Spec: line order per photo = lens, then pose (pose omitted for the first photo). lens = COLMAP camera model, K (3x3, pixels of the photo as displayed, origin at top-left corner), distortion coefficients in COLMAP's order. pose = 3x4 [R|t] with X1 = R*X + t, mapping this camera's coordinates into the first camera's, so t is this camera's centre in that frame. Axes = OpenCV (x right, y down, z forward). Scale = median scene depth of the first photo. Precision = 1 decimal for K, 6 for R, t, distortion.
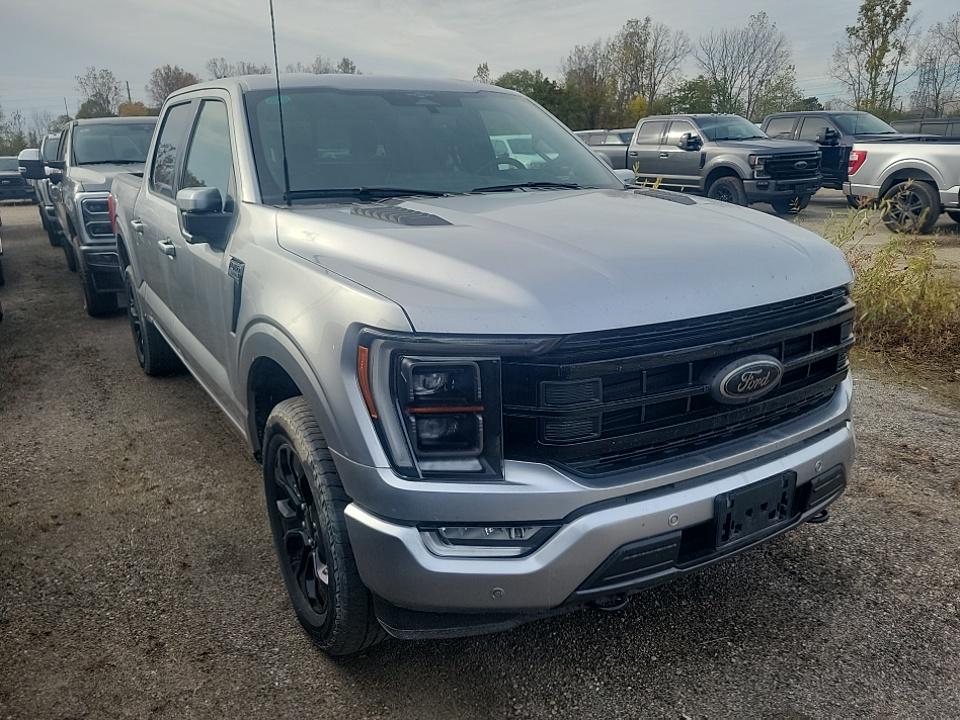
lens RADIAL K [[724.8, 0, 479.3], [0, 724.8, 351.4], [0, 0, 1]] dist [0.028734, 0.003010]
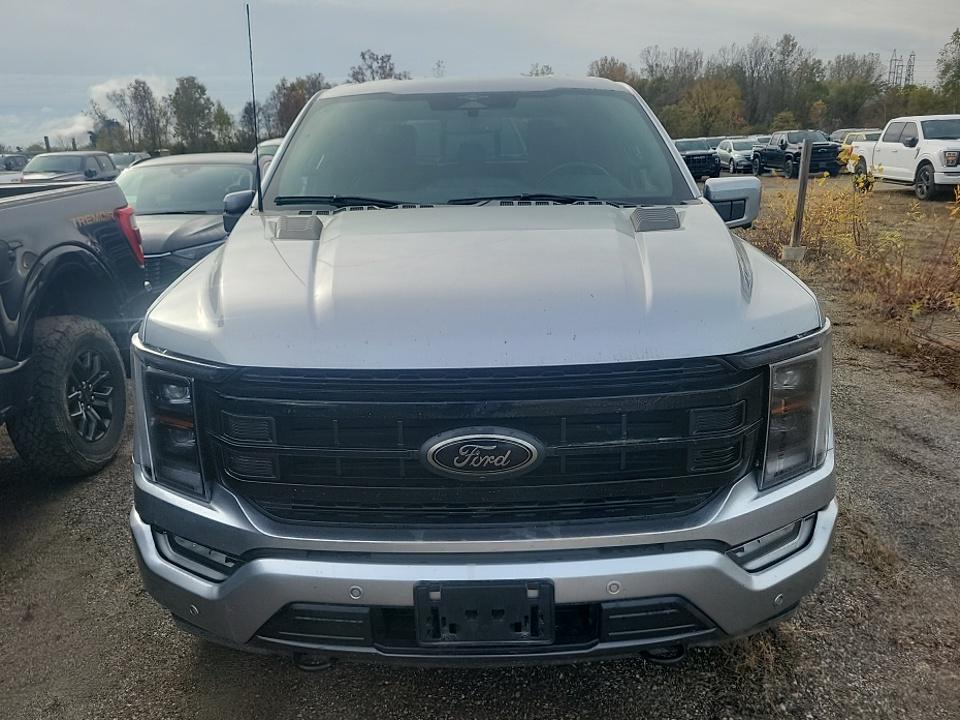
lens RADIAL K [[741.4, 0, 480.0], [0, 741.4, 360.0], [0, 0, 1]] dist [0.031580, 0.001594]
pose [[0.851580, 0.144945, -0.503788, 0.761230], [-0.134263, 0.989266, 0.057669, -0.112277], [0.506740, 0.018530, 0.861900, 0.277257]]
